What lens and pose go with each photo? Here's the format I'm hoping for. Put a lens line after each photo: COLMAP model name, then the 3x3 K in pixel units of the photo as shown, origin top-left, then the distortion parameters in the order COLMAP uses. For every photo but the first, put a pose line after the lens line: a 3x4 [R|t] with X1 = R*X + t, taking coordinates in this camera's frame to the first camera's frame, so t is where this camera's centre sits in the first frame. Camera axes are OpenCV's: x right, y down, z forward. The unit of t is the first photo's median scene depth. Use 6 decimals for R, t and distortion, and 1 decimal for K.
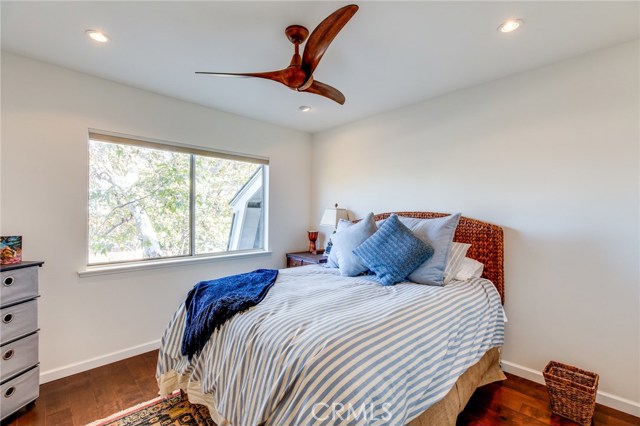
lens RADIAL K [[287.7, 0, 317.6], [0, 287.7, 213.1], [0, 0, 1]] dist [-0.001047, 0.001084]
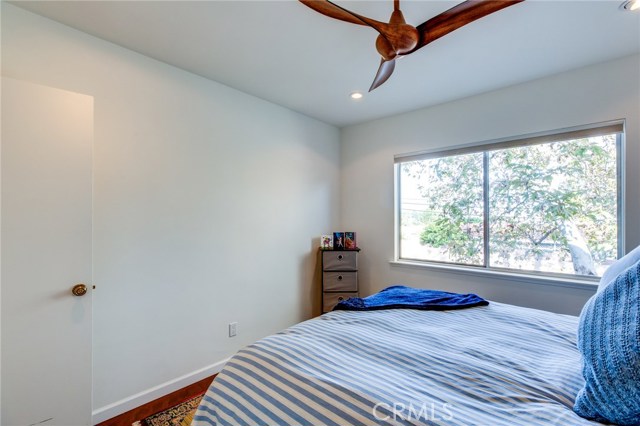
lens RADIAL K [[287.7, 0, 317.8], [0, 287.7, 212.7], [0, 0, 1]] dist [-0.001047, 0.001084]
pose [[0.079775, -0.022526, -0.996558, 0.663347], [-0.001921, 0.999739, -0.022751, 0.006280], [0.996811, 0.003729, 0.079711, 0.712575]]
